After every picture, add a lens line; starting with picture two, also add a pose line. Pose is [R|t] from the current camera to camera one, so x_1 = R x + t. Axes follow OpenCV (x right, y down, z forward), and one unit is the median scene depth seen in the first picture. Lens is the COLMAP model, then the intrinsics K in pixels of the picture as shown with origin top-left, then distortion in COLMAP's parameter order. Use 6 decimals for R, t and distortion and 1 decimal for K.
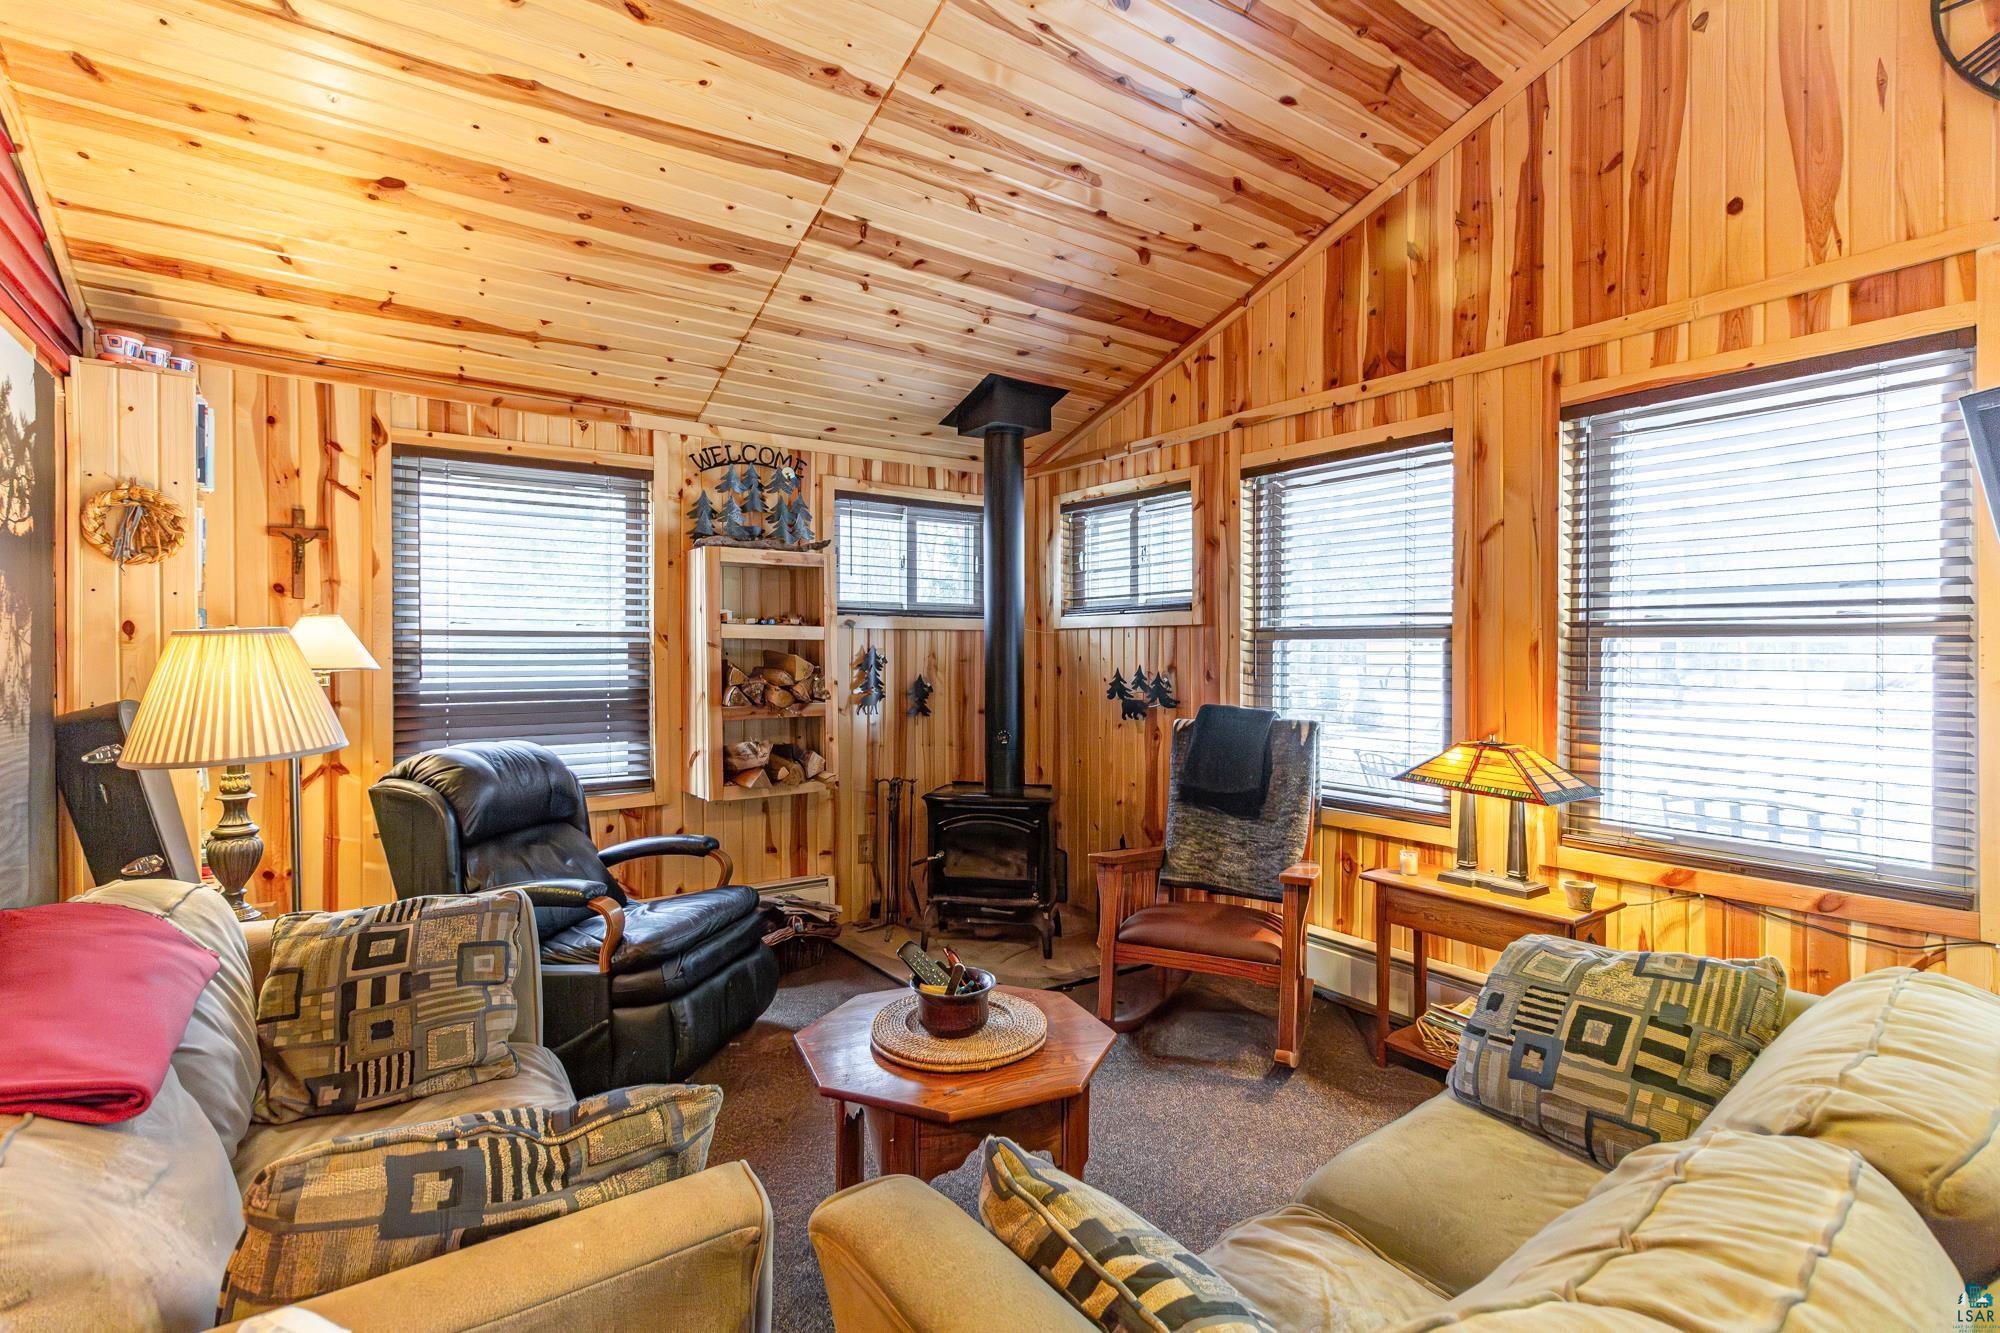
lens RADIAL K [[932.8, 0, 990.5], [0, 932.8, 651.1], [0, 0, 1]] dist [0.003749, 0.000959]
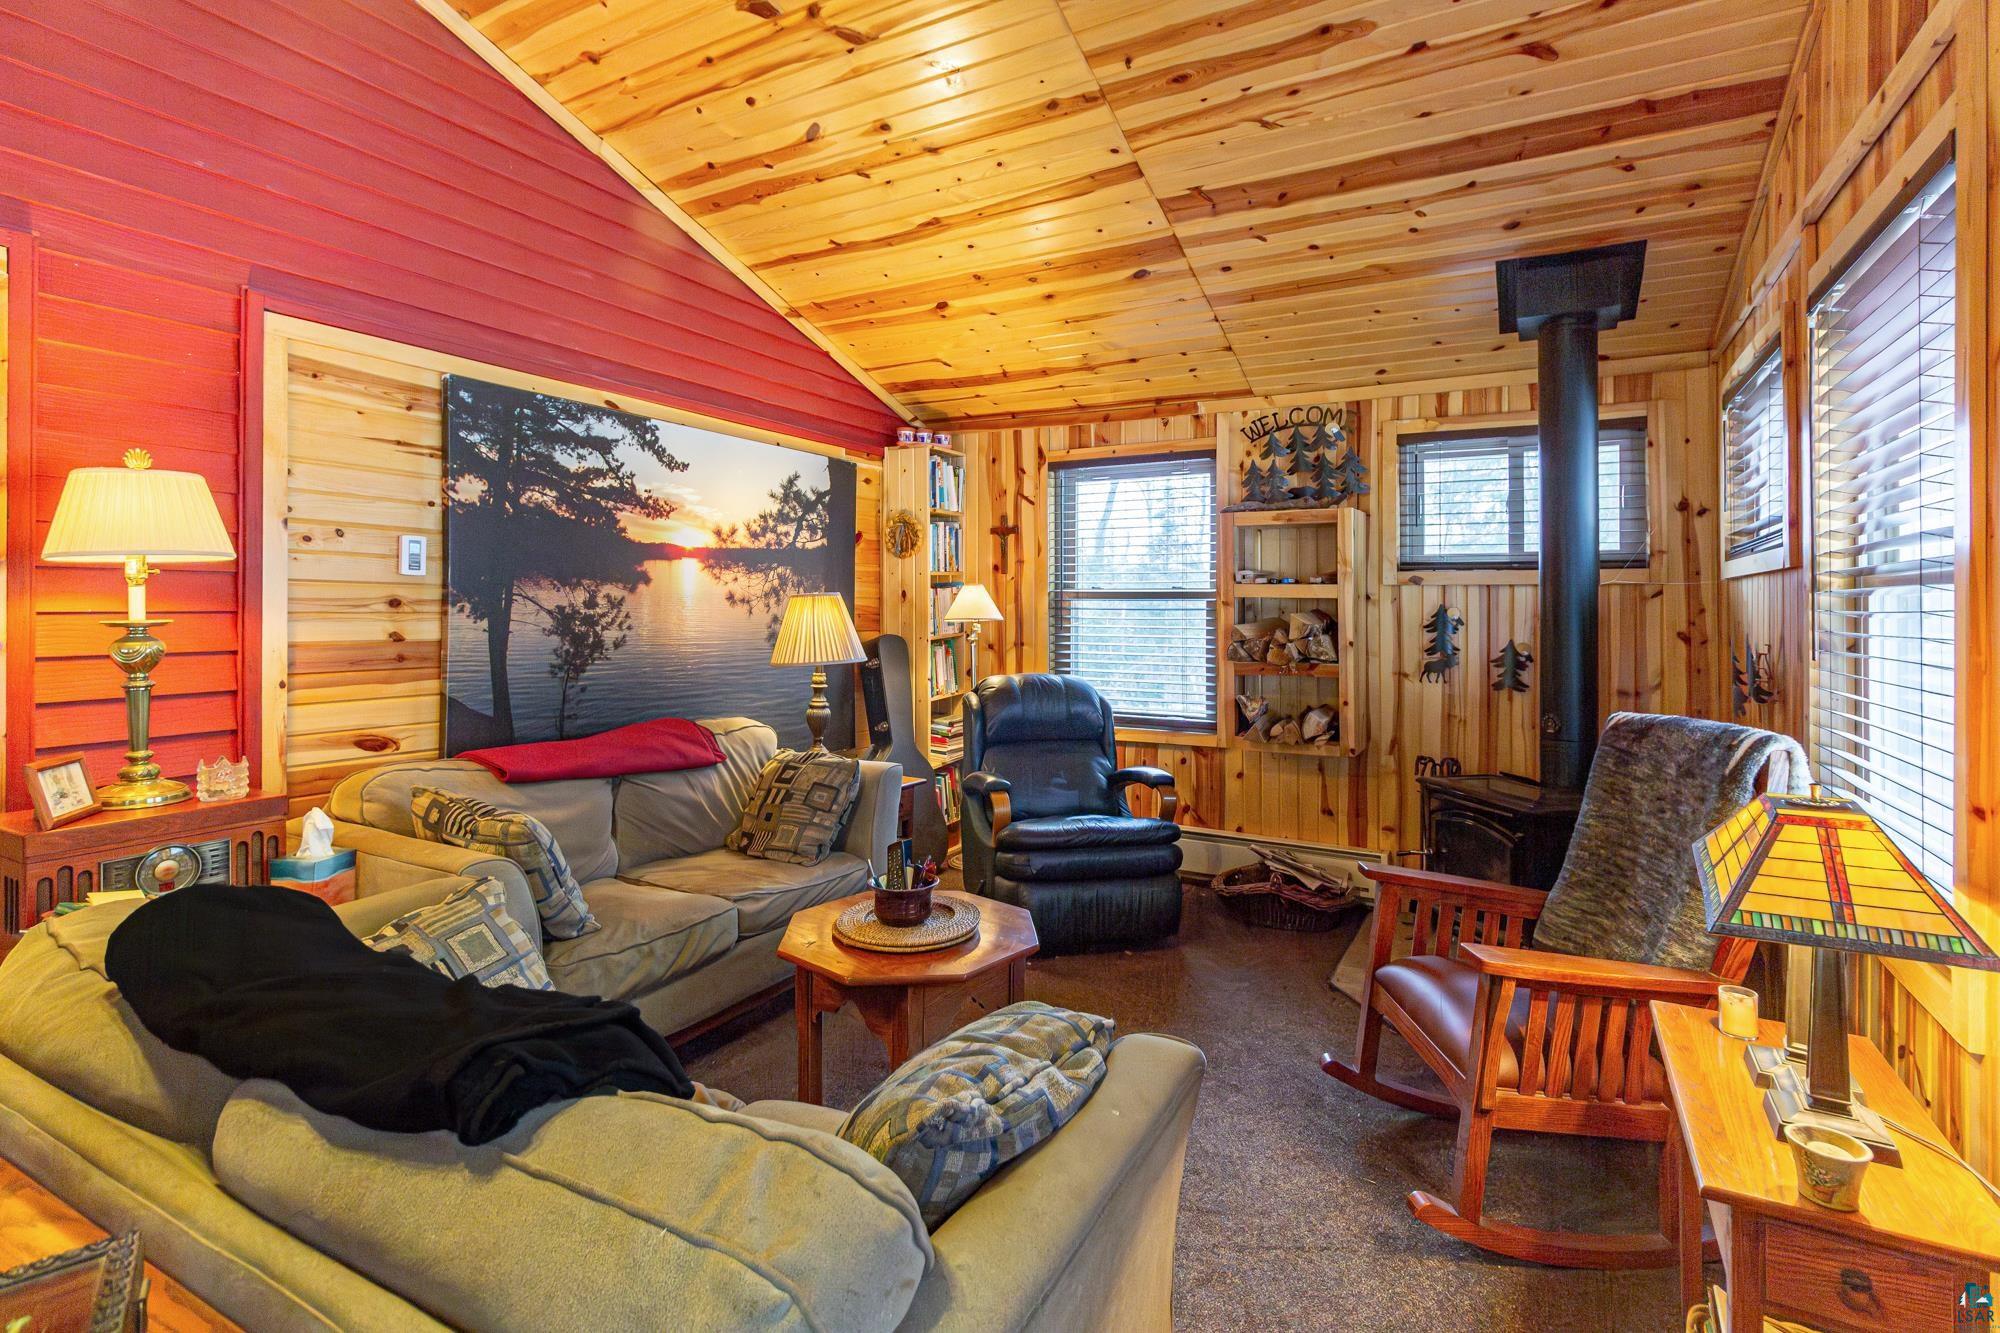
lens RADIAL K [[932.8, 0, 1038.1], [0, 932.8, 605.4], [0, 0, 1]] dist [0.003749, 0.000959]
pose [[0.452592, -0.001884, -0.891716, 0.552554], [-0.008056, 0.999948, -0.006202, 0.003761], [0.891681, 0.009990, 0.452554, 0.304074]]
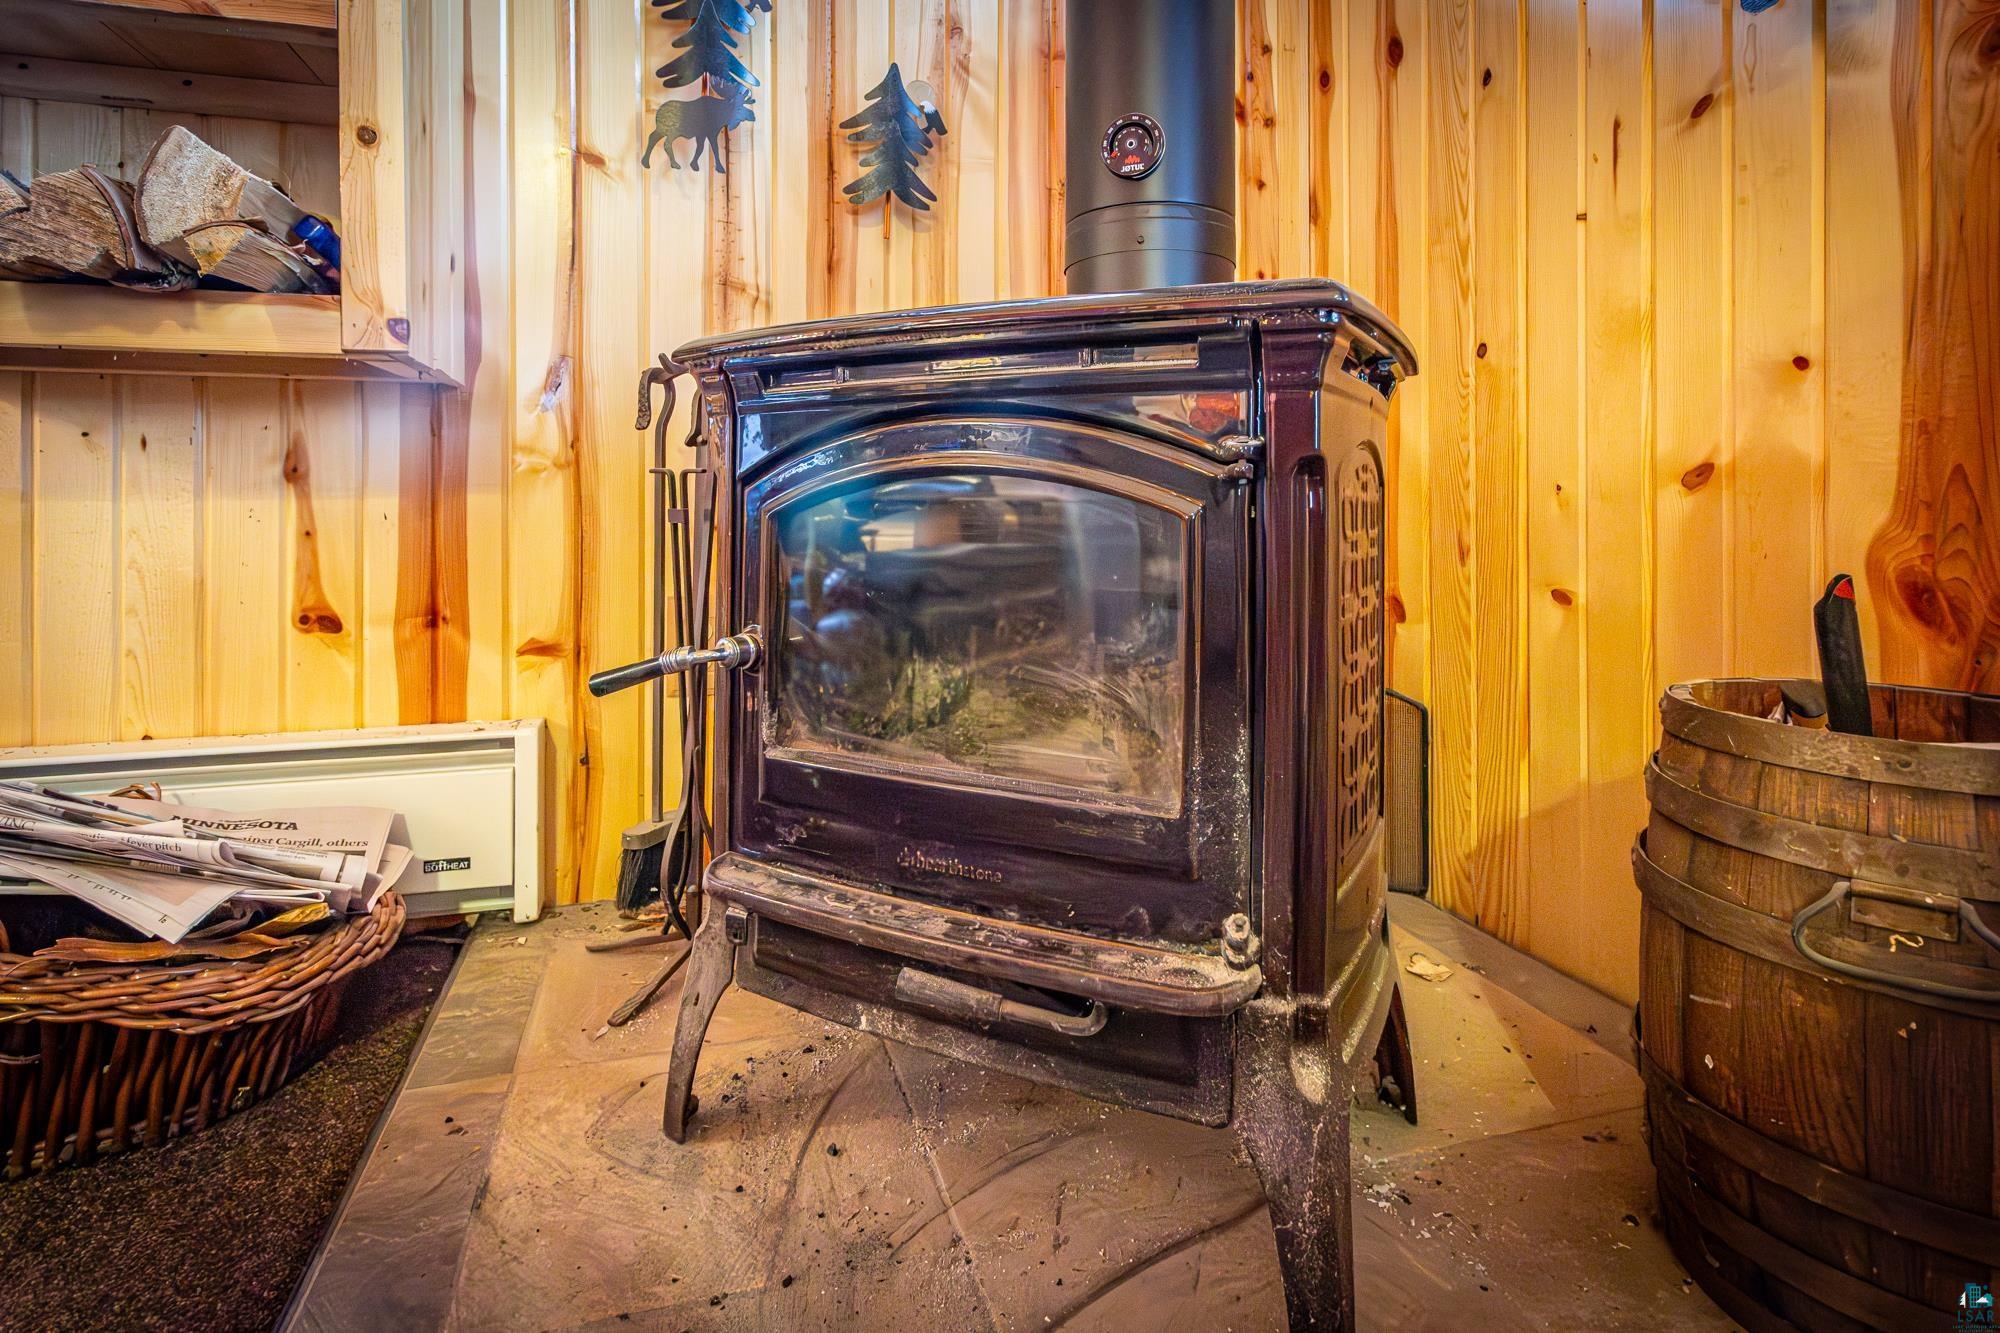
lens RADIAL K [[1009.1, 0, 1006.5], [0, 1009.1, 502.6], [0, 0, 1]] dist [0.002960, -0.001233]
pose [[0.958001, 0.001198, -0.286763, 0.059243], [-0.002831, 0.999982, -0.005280, 0.193939], [0.286751, 0.005870, 0.957987, 0.833373]]
